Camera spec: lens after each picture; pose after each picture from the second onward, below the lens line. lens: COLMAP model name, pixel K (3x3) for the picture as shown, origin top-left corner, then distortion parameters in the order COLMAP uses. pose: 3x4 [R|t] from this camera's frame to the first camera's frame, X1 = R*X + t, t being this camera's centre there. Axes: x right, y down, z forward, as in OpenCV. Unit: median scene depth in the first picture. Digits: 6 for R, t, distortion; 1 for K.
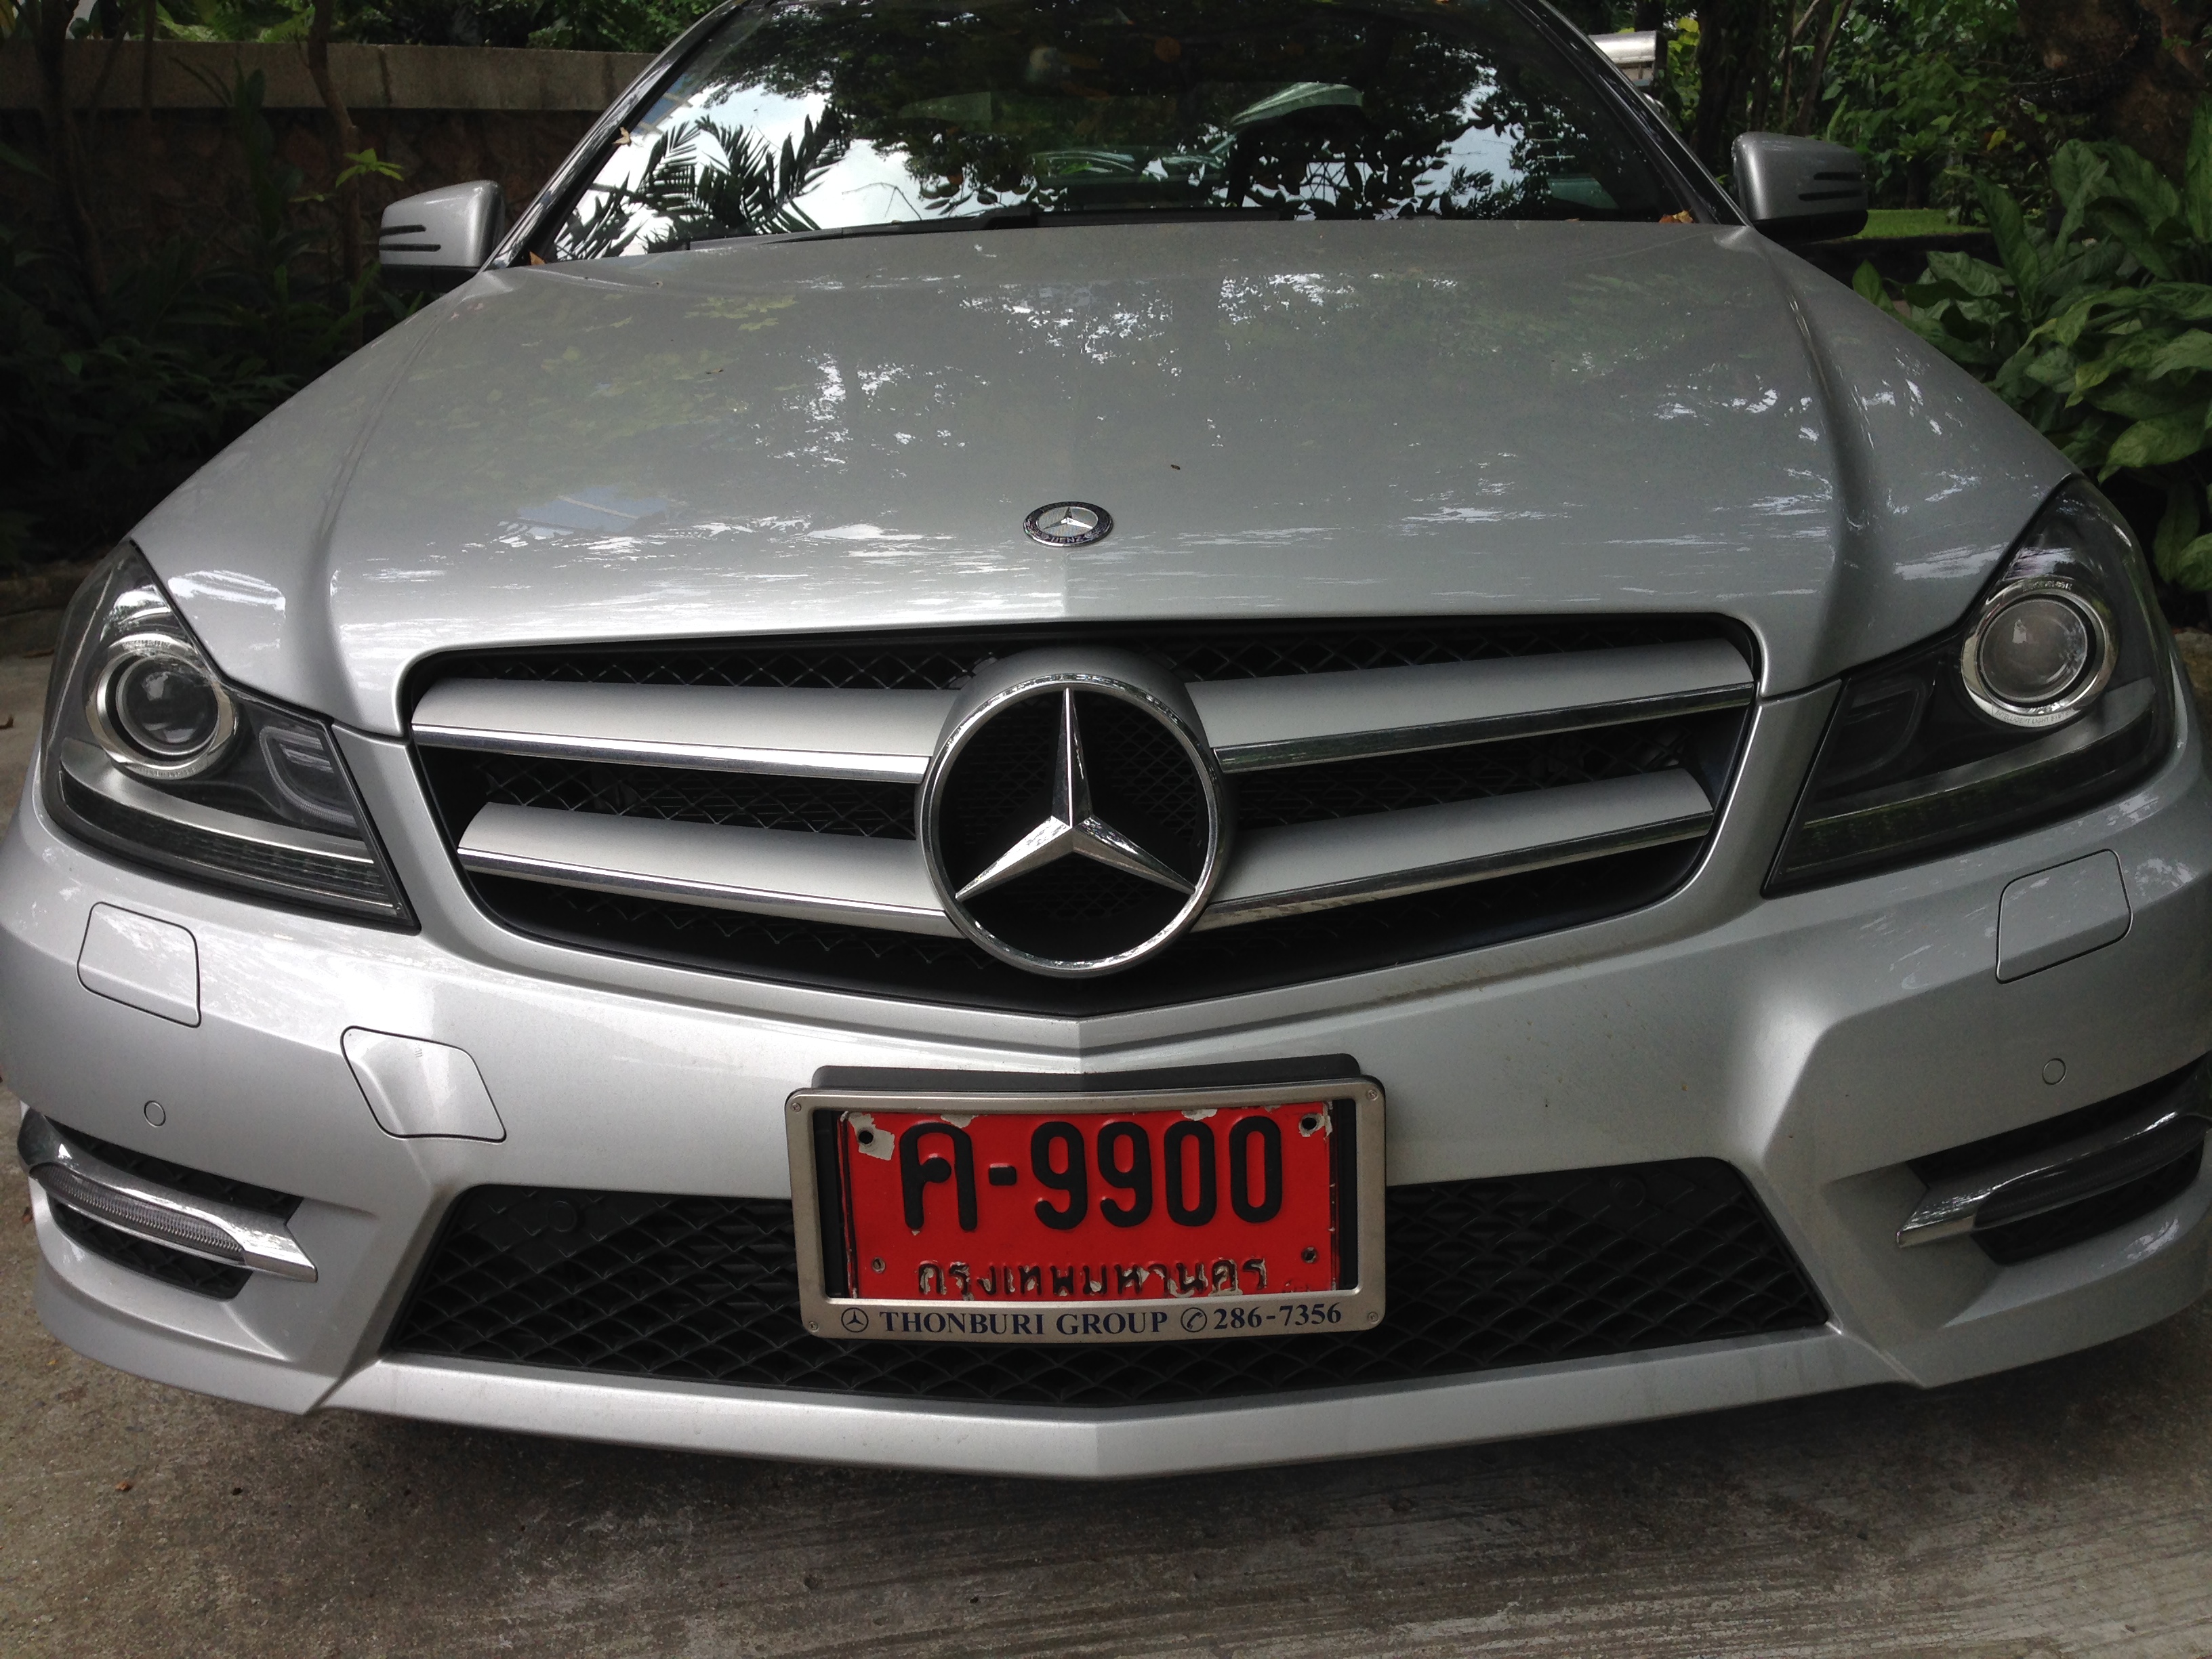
lens RADIAL K [[2073.7, 0, 1106.0], [0, 2073.7, 829.5], [0, 0, 1]] dist [0.189555, -0.347476]
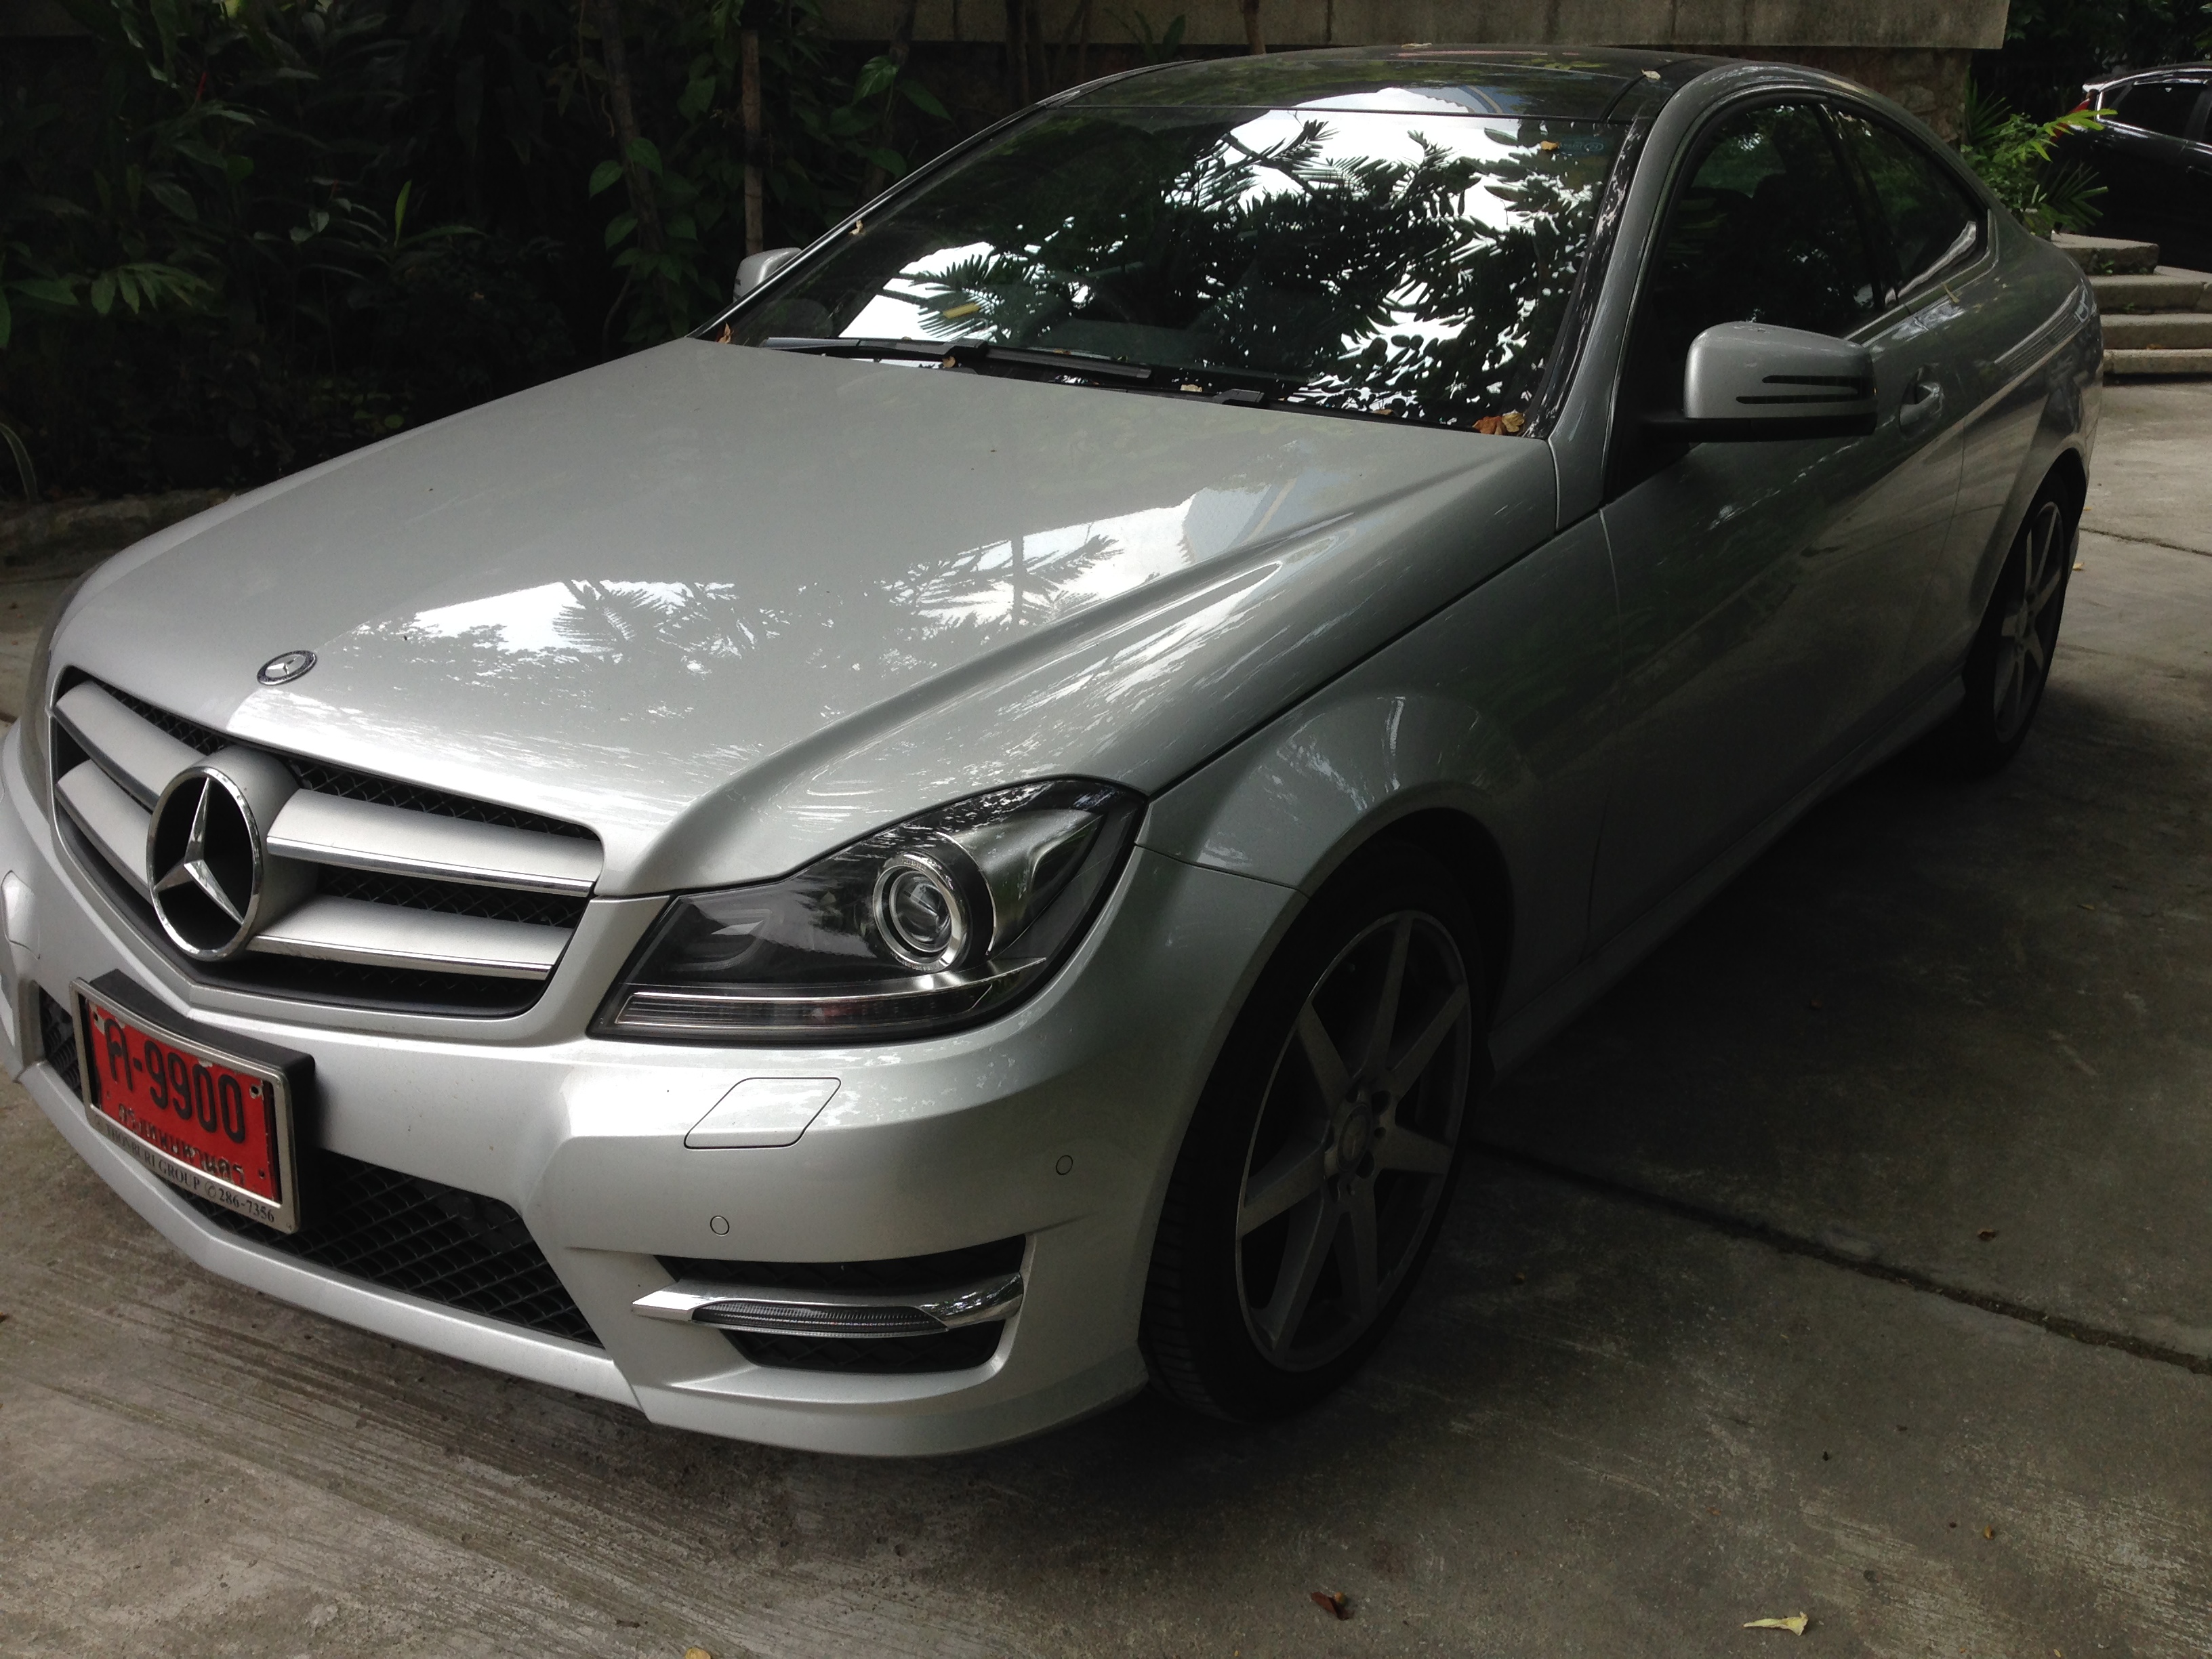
lens RADIAL K [[2073.7, 0, 1106.0], [0, 2073.7, 829.5], [0, 0, 1]] dist [0.189555, -0.347476]
pose [[0.816989, 0.241997, -0.523418, 1.133454], [-0.201495, 0.970268, 0.134086, -0.310379], [0.540305, -0.004081, 0.841459, 0.035699]]
